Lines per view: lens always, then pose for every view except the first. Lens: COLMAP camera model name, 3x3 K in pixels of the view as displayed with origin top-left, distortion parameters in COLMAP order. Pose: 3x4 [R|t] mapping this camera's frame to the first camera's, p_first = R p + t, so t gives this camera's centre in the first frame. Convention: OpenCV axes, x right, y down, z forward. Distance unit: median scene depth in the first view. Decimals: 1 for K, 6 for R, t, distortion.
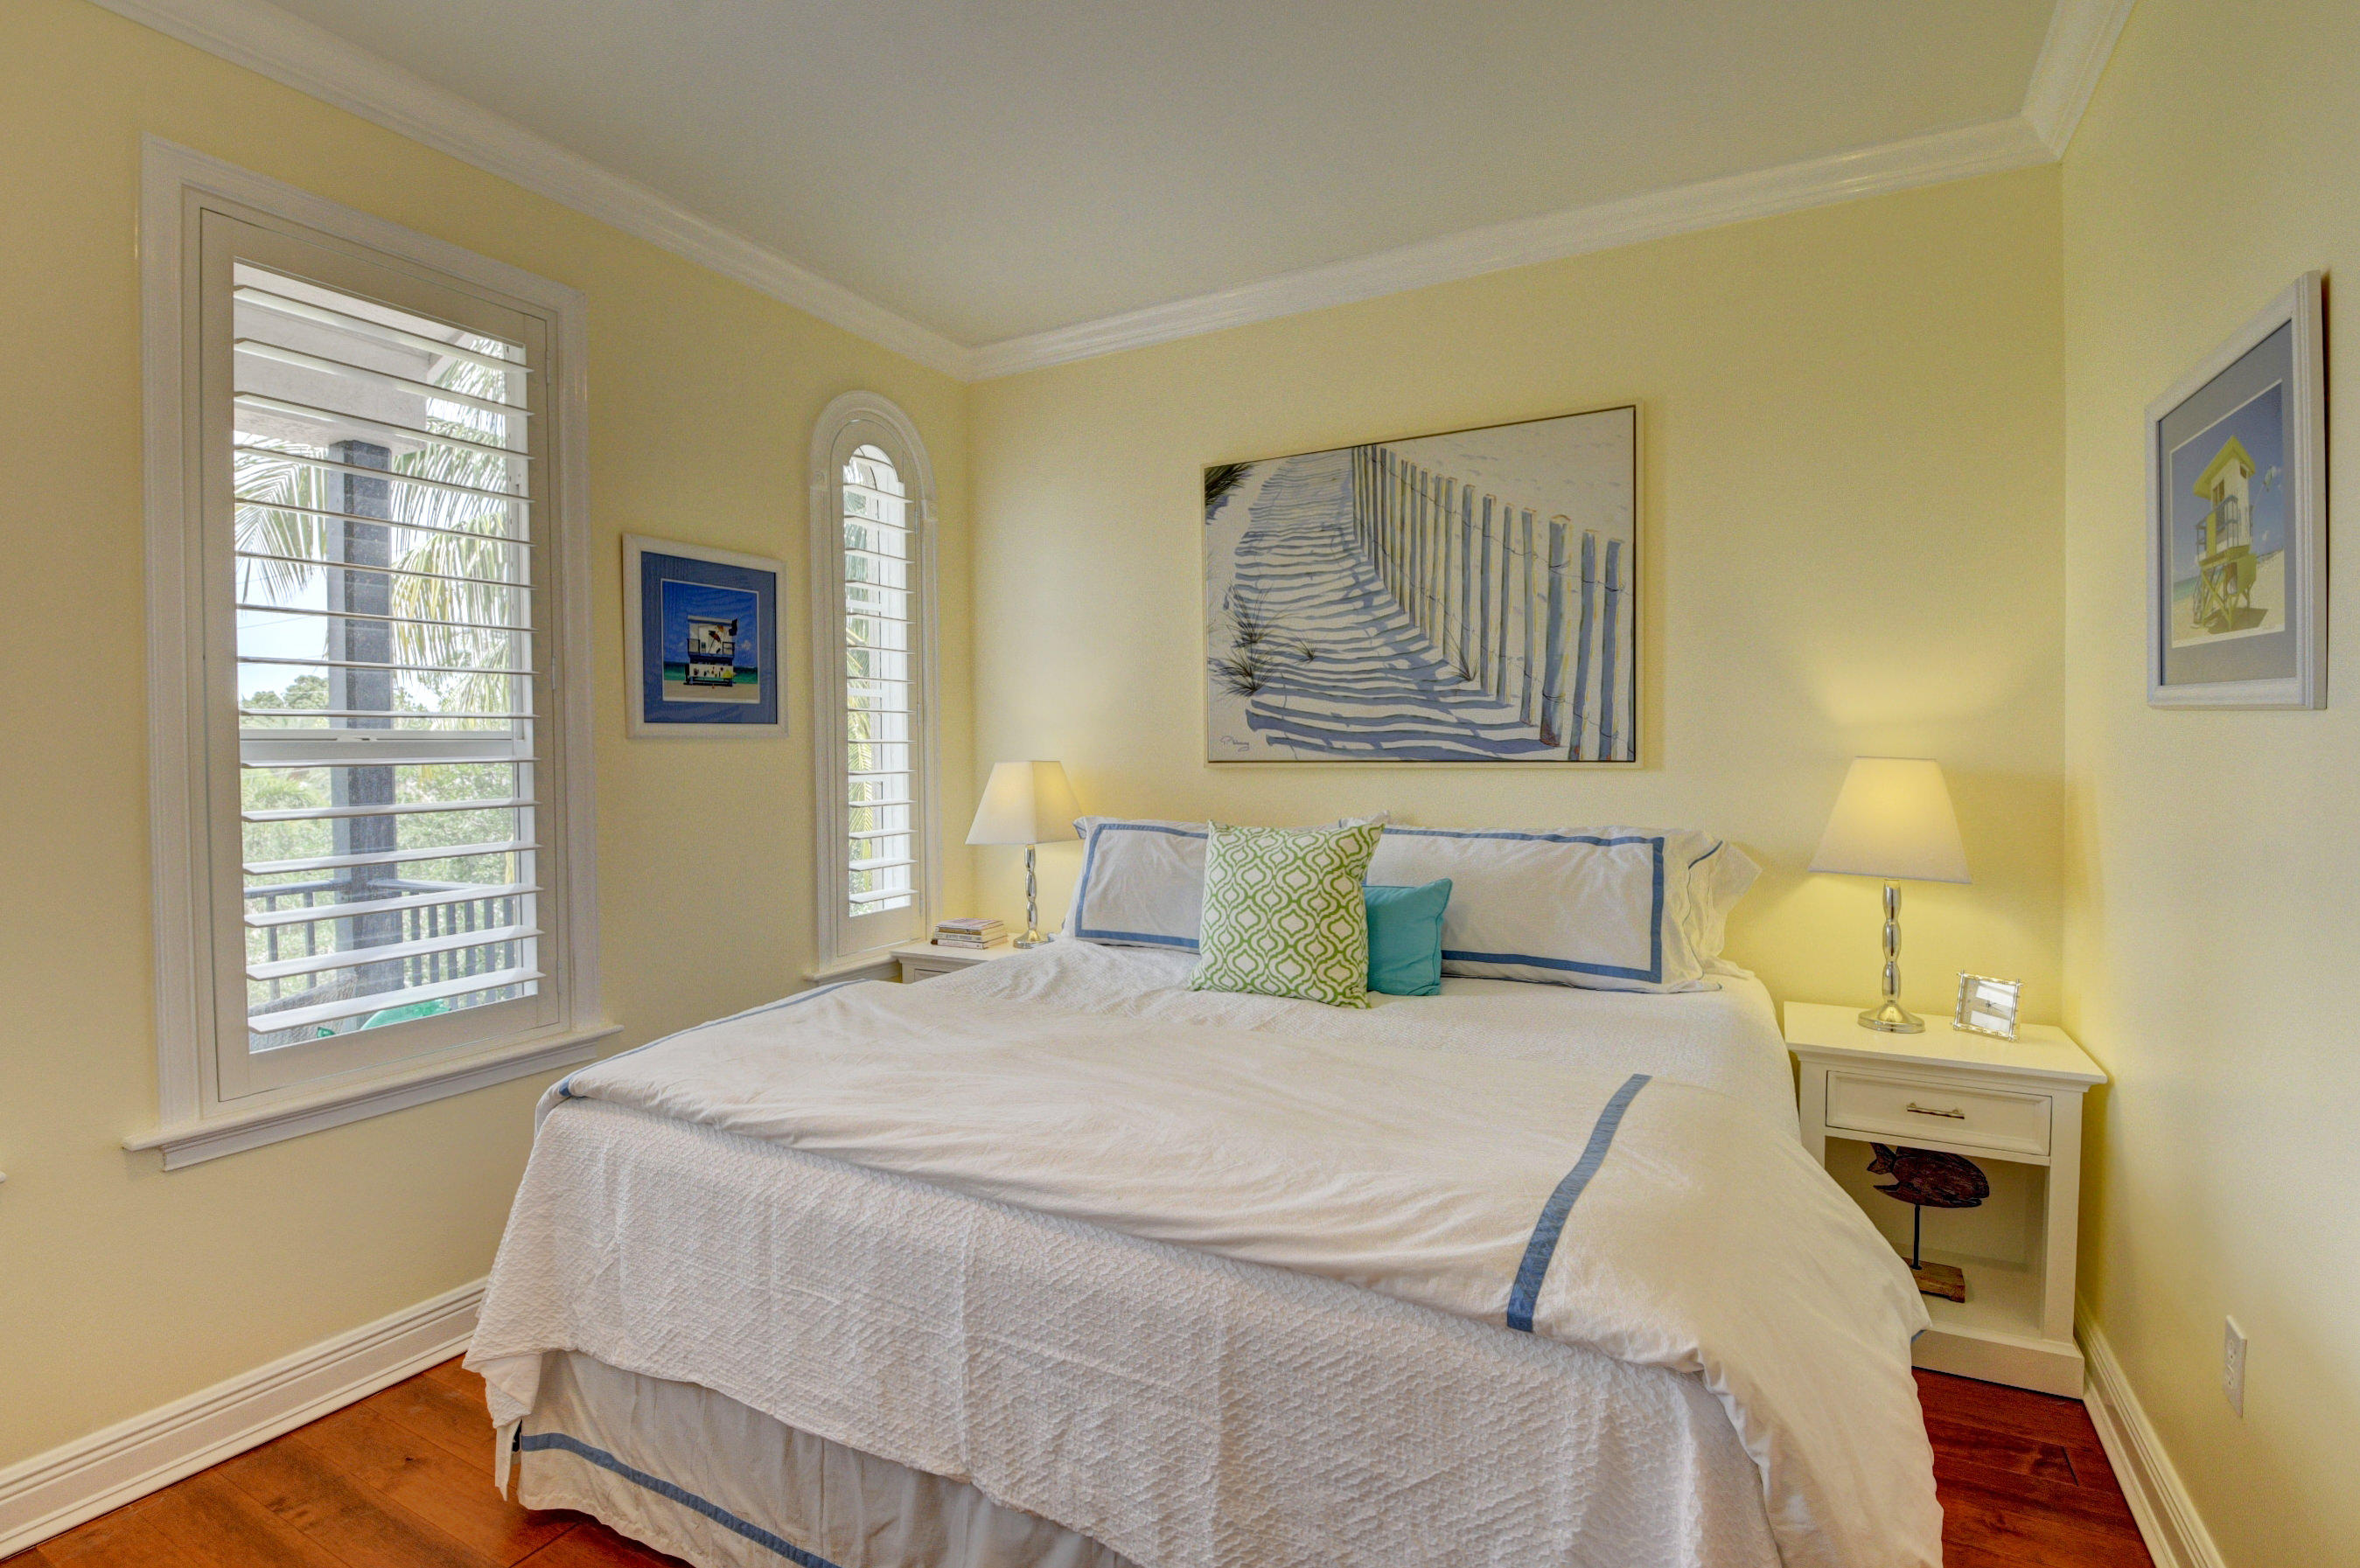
lens RADIAL K [[1104.7, 0, 1176.9], [0, 1104.7, 773.0], [0, 0, 1]] dist [0.029521, -0.035969]
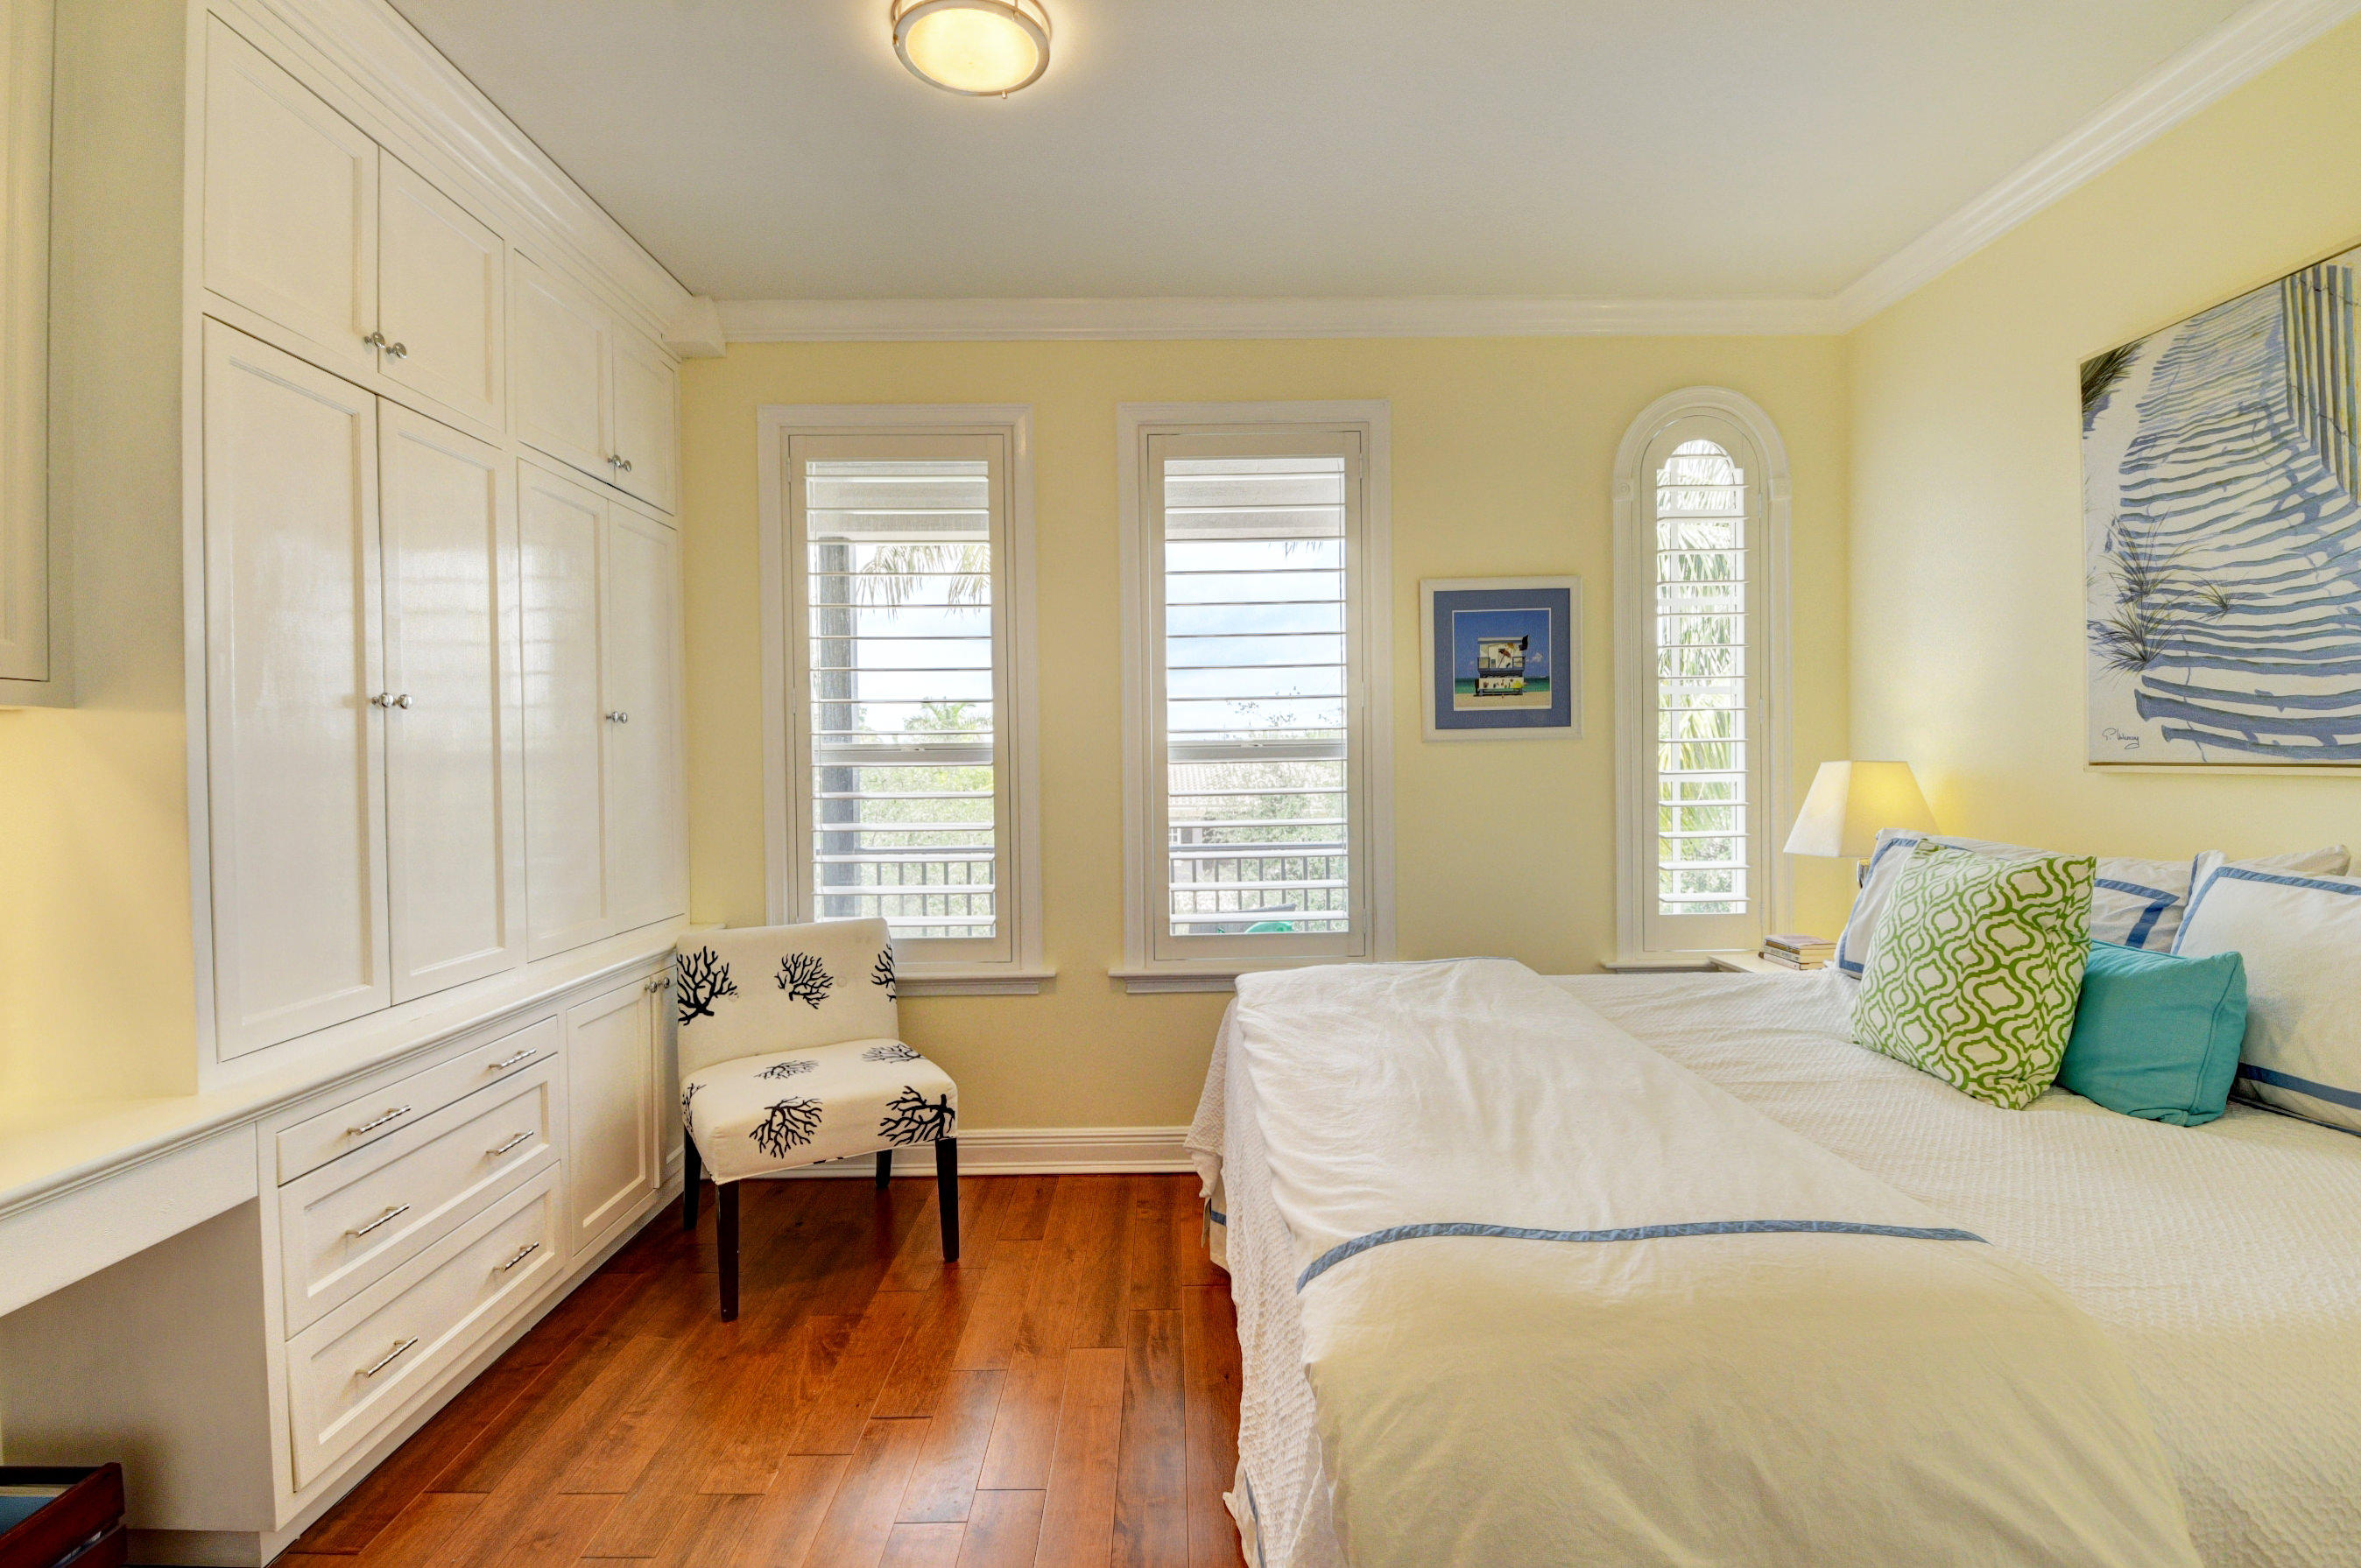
lens RADIAL K [[1105.1, 0, 1177.4], [0, 1105.1, 773.0], [0, 0, 1]] dist [0.029521, -0.035969]
pose [[0.479440, 0.014685, -0.877452, 0.409174], [-0.010649, 0.999884, 0.010916, -0.006072], [0.877510, 0.004111, 0.479541, 0.133976]]
